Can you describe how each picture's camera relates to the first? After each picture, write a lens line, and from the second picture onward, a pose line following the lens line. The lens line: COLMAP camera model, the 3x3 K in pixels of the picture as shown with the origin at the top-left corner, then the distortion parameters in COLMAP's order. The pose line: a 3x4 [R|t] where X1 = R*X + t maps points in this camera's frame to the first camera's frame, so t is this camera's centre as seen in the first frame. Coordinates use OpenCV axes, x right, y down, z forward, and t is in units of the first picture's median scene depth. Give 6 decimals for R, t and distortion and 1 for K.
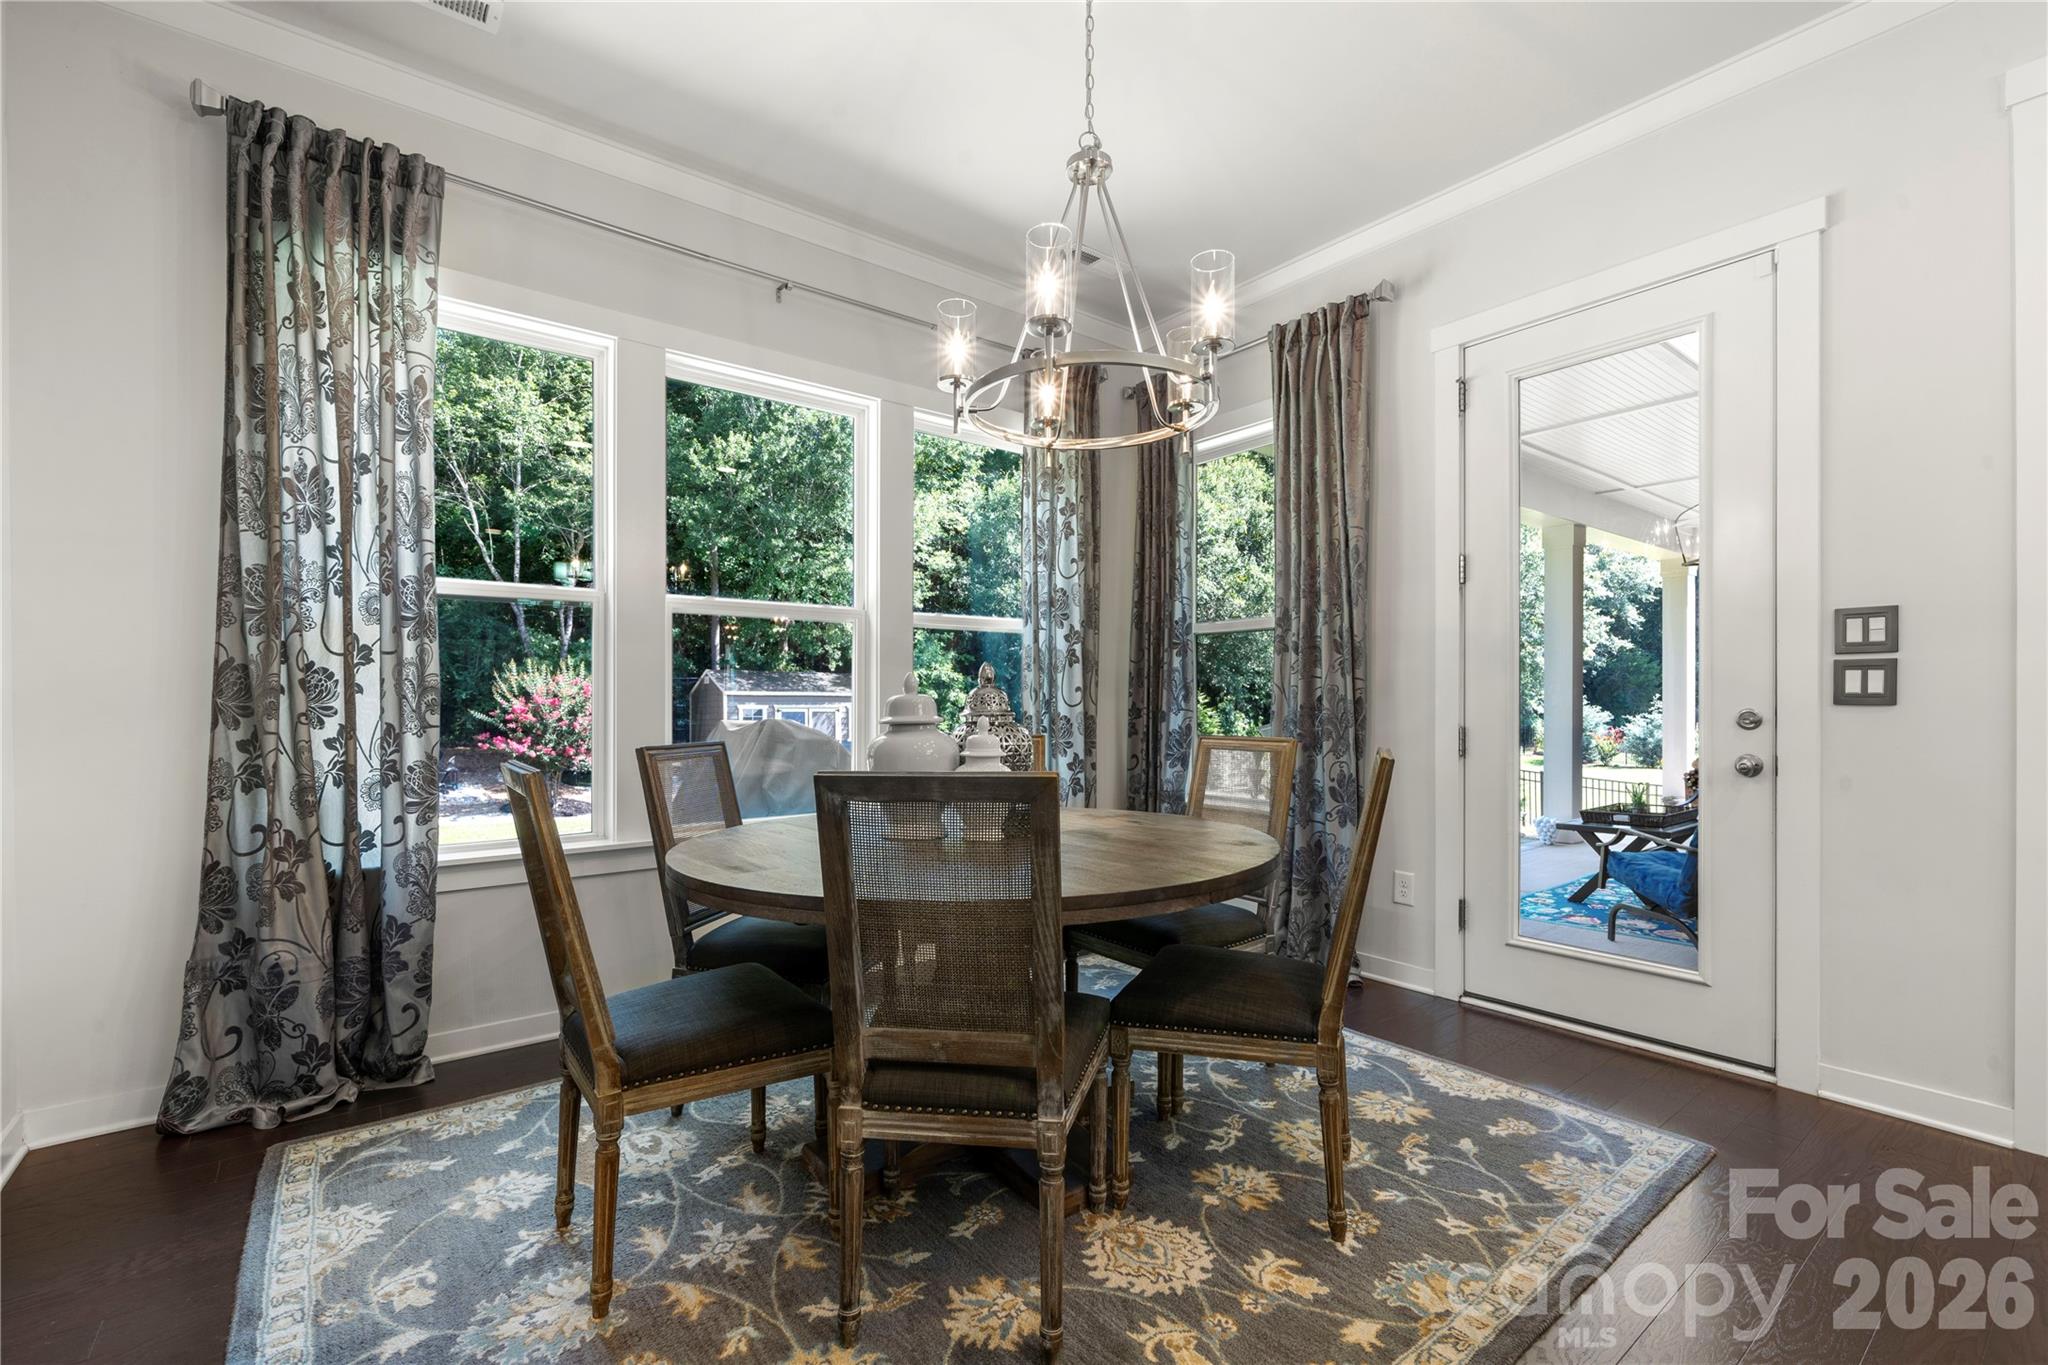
lens RADIAL K [[874.1, 0, 1030.3], [0, 874.1, 698.5], [0, 0, 1]] dist [0.001576, 0.000296]
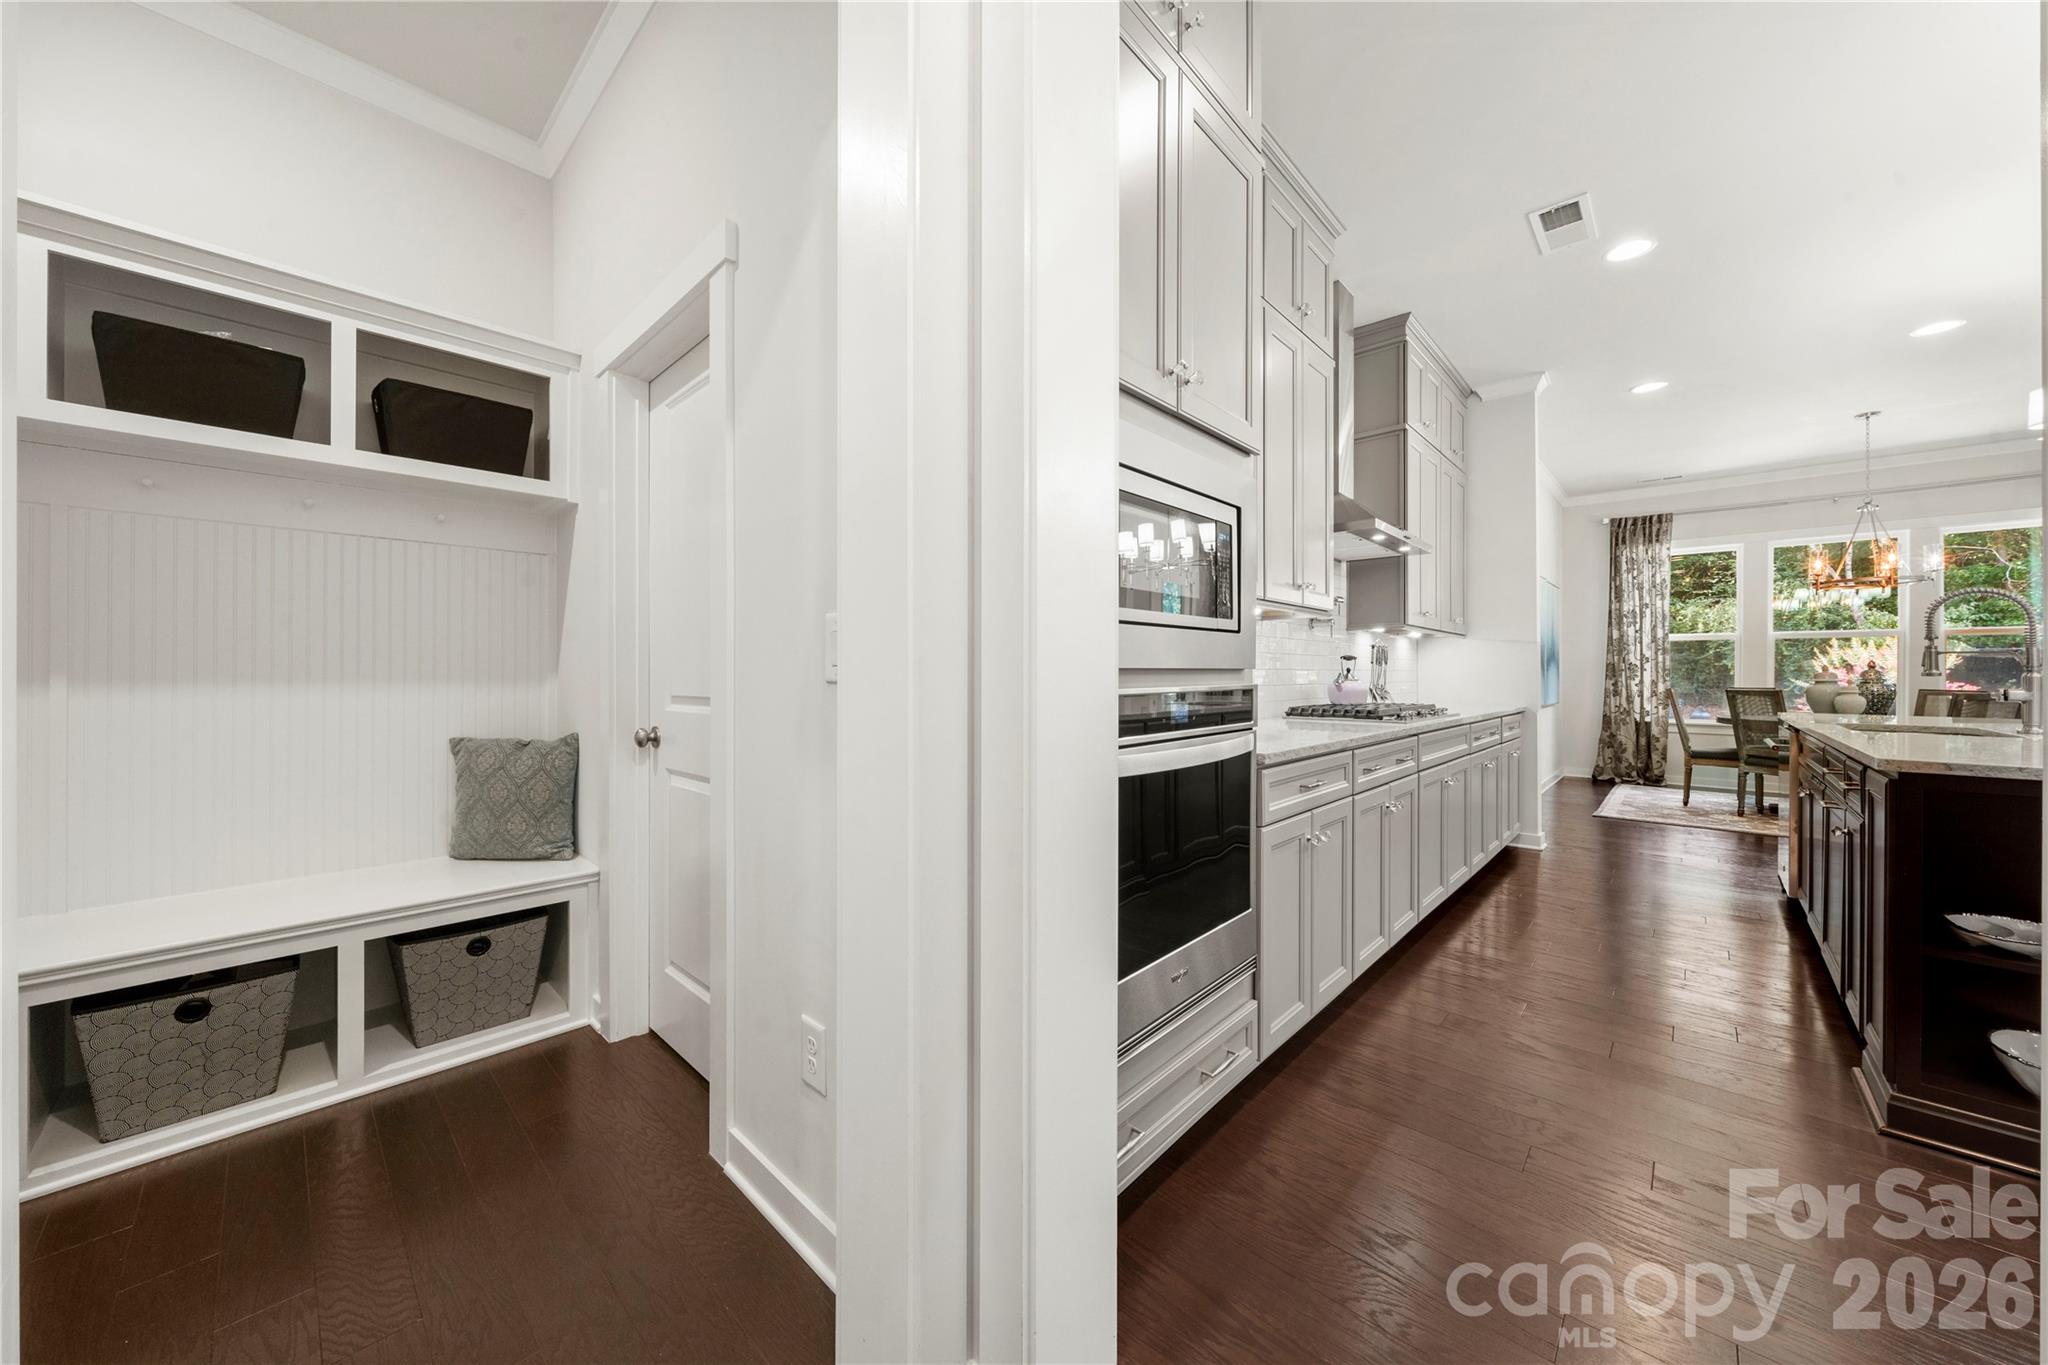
lens RADIAL K [[698.6, 0, 1012.1], [0, 698.6, 662.2], [0, 0, 1]] dist [-0.007597, -0.000056]
pose [[0.130220, 0.000517, -0.991485, 1.694673], [-0.007177, 0.999974, -0.000422, -0.022029], [0.991459, 0.007171, 0.130221, -1.915927]]
